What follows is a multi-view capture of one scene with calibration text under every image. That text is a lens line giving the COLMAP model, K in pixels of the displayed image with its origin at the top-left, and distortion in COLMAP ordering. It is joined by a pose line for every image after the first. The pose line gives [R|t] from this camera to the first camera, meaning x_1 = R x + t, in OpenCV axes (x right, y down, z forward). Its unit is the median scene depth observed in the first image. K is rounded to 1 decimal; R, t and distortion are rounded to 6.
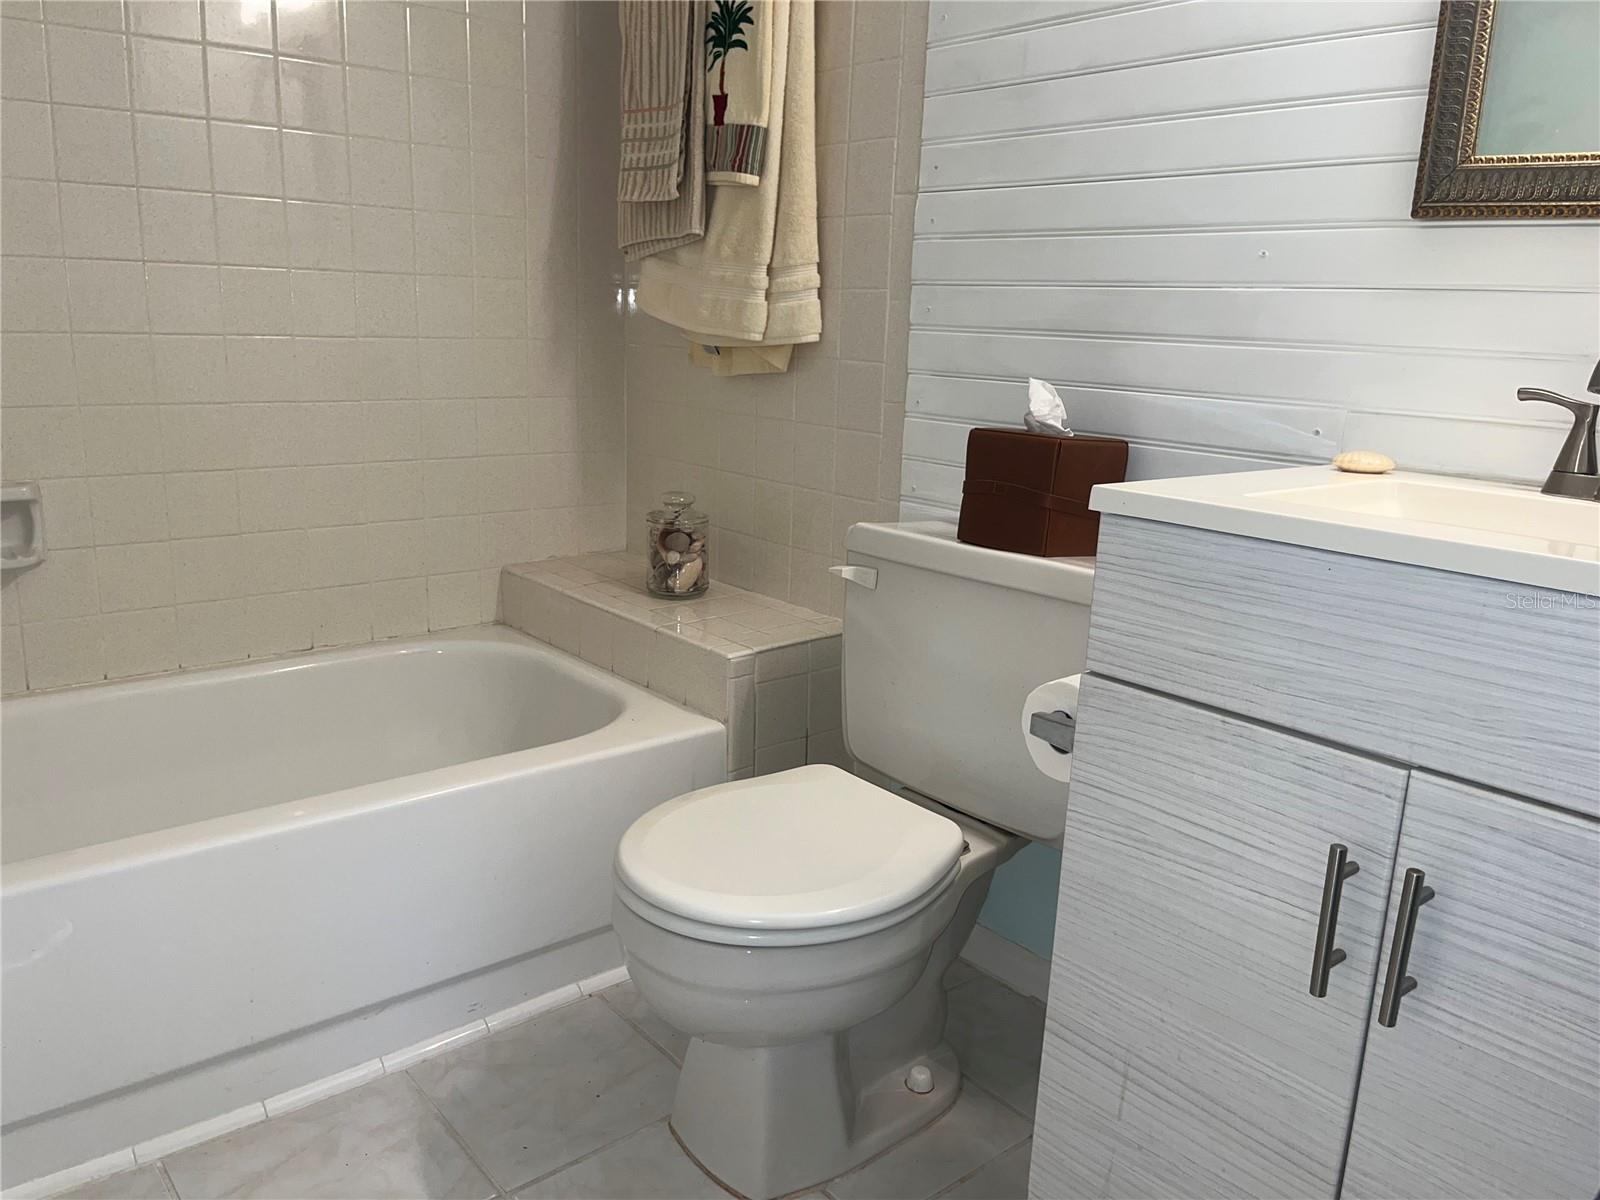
lens RADIAL K [[1226.8, 0, 792.4], [0, 1226.8, 597.1], [0, 0, 1]] dist [0.055036, -0.083969]
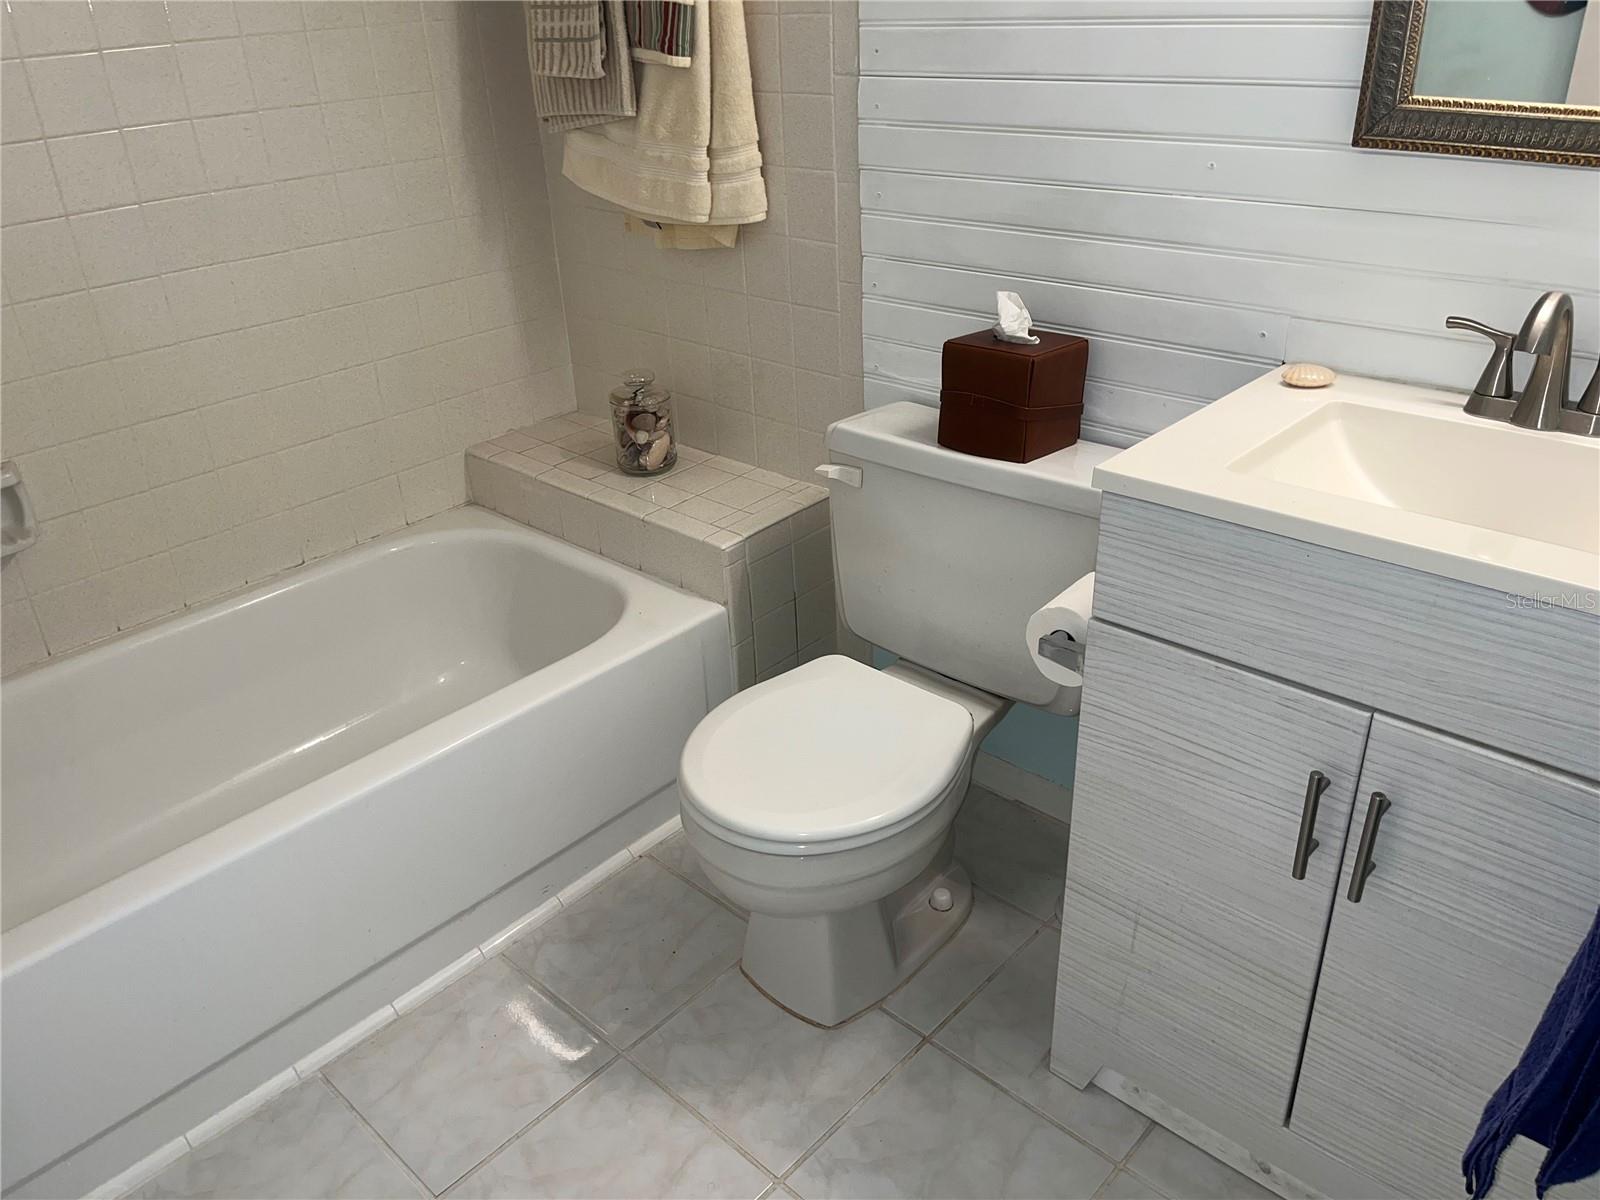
lens RADIAL K [[1226.8, 0, 797.2], [0, 1226.8, 599.7], [0, 0, 1]] dist [0.055036, -0.083969]
pose [[0.989102, -0.125252, 0.077388, -0.095051], [0.103332, 0.964979, 0.241120, -0.199893], [-0.104879, -0.230496, 0.967405, -0.072077]]
